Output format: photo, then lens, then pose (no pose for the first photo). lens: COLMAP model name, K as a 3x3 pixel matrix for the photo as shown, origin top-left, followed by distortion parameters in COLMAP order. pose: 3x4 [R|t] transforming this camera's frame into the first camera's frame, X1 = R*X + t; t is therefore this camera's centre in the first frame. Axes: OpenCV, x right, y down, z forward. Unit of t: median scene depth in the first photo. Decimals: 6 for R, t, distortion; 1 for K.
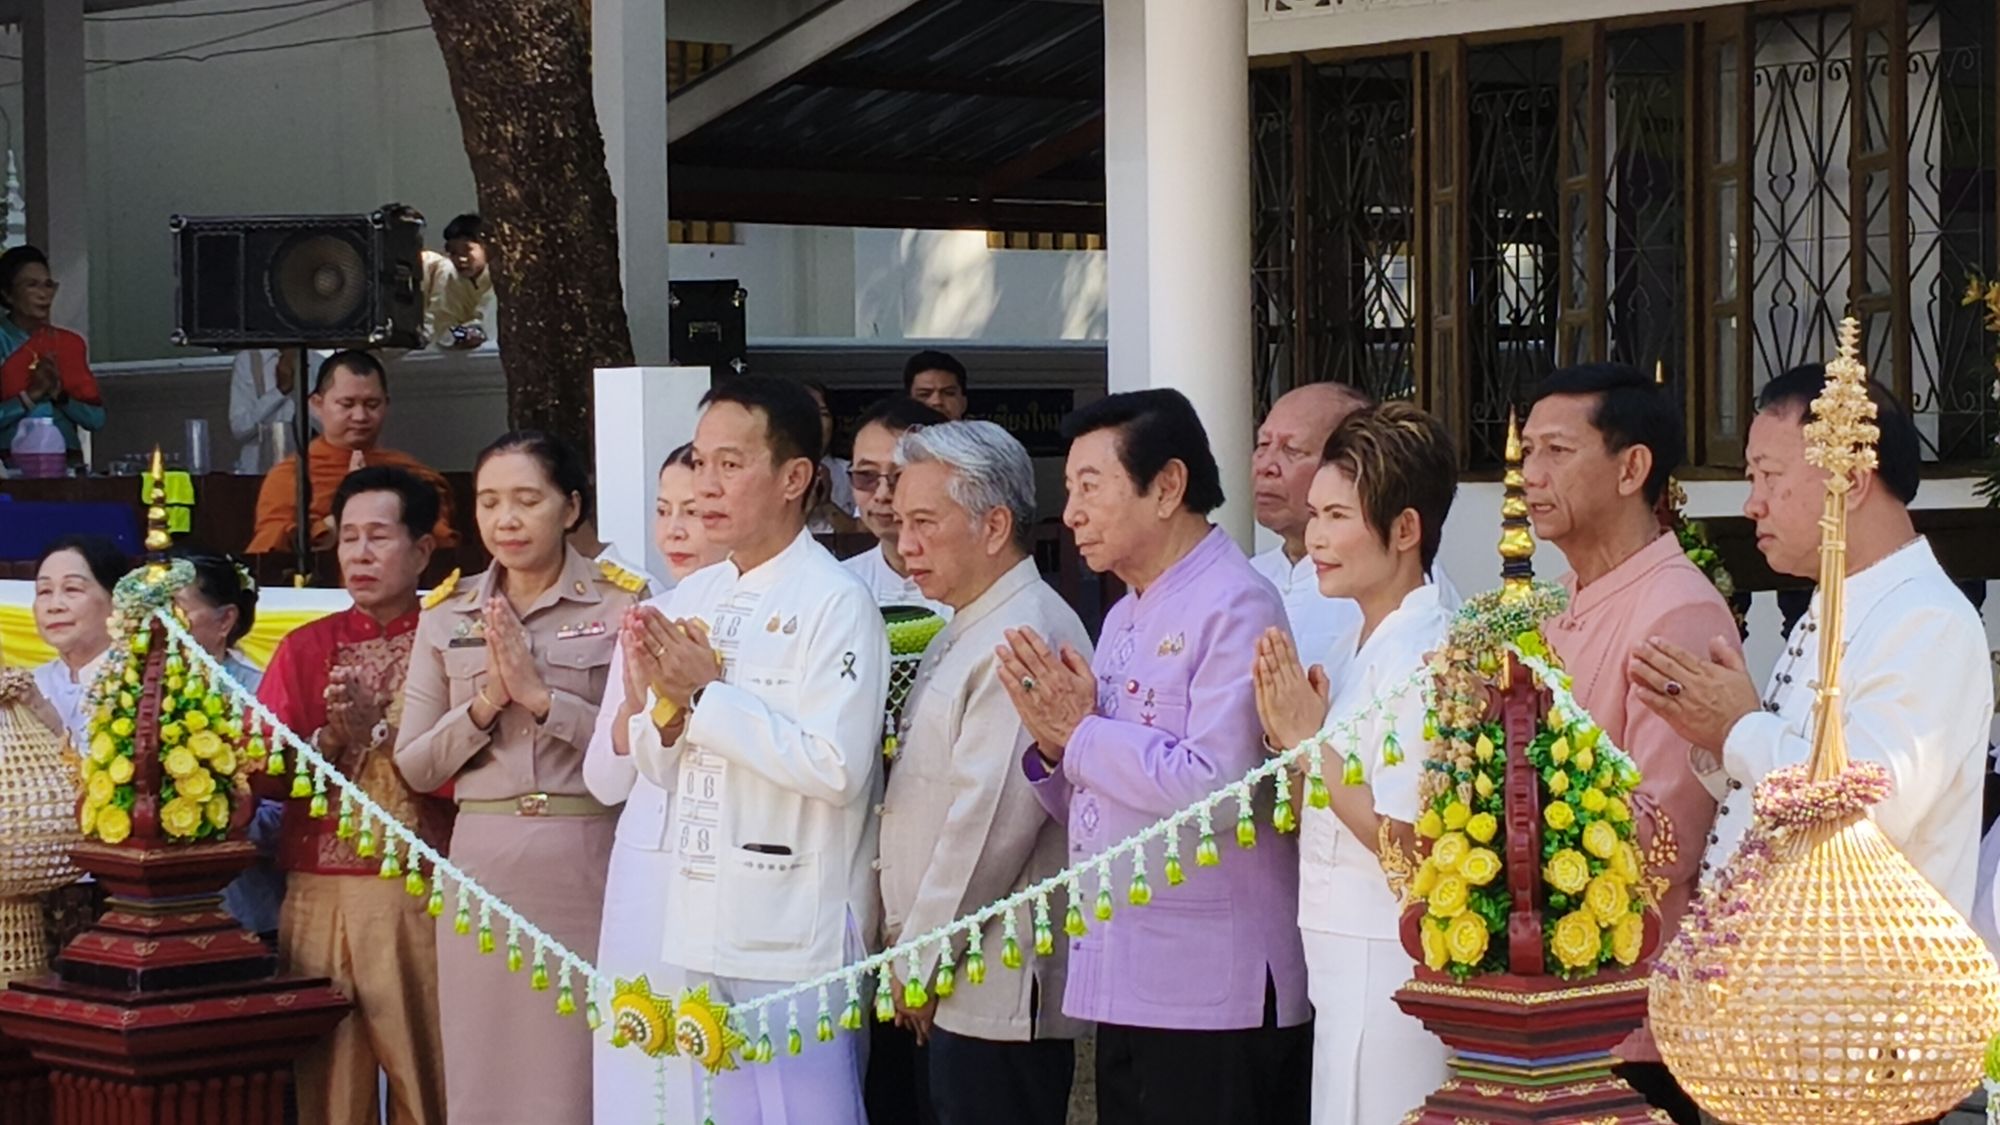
lens RADIAL K [[4049.7, 0, 1000.4], [0, 4049.7, 560.0], [0, 0, 1]] dist [0.046448, 0.000000]
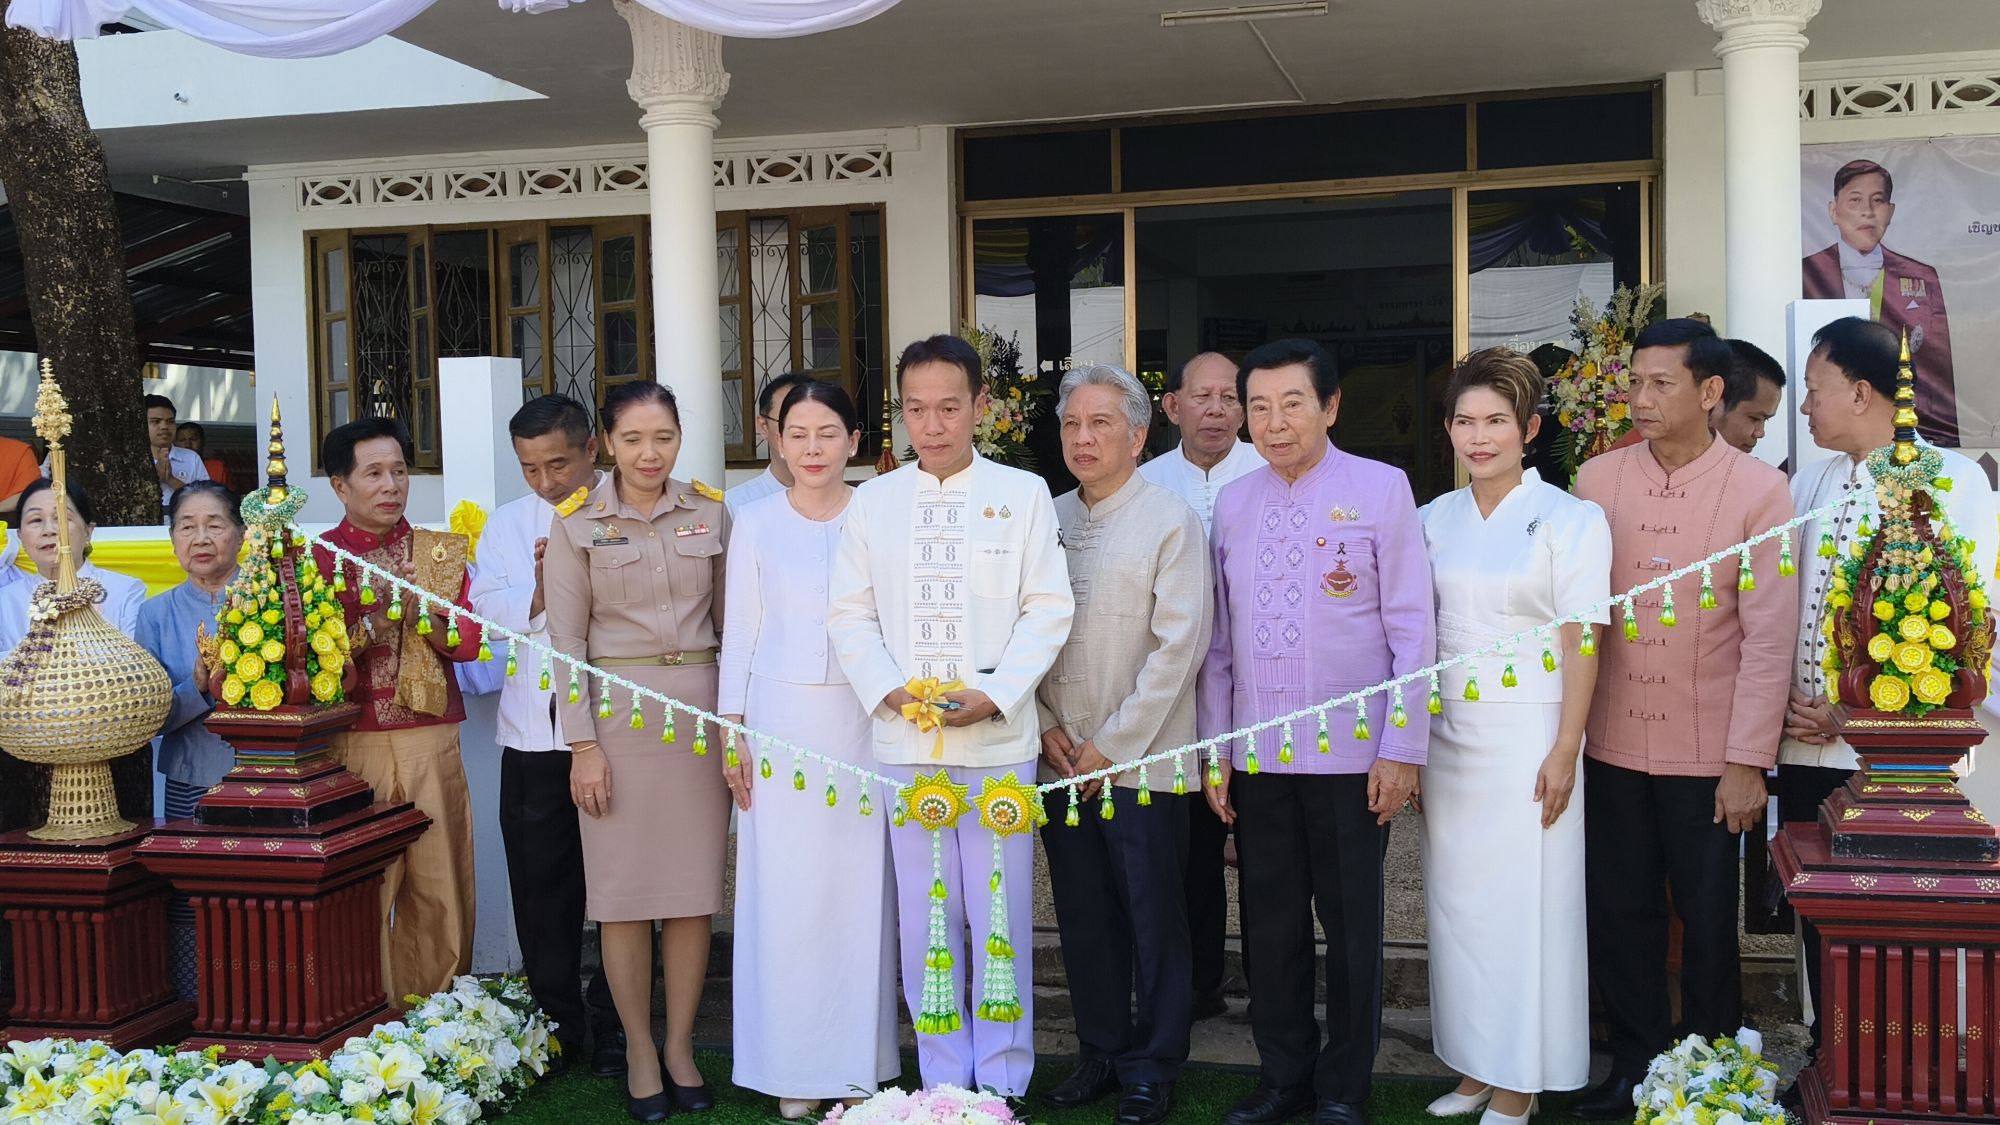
lens RADIAL K [[1864.4, 0, 1000.4], [0, 1864.4, 569.0], [0, 0, 1]] dist [-0.039941, 0.000000]
pose [[0.820570, -0.029395, 0.570789, -0.357271], [0.019914, 0.999541, 0.022846, 0.017822], [-0.571199, -0.007380, 0.820779, 0.402714]]
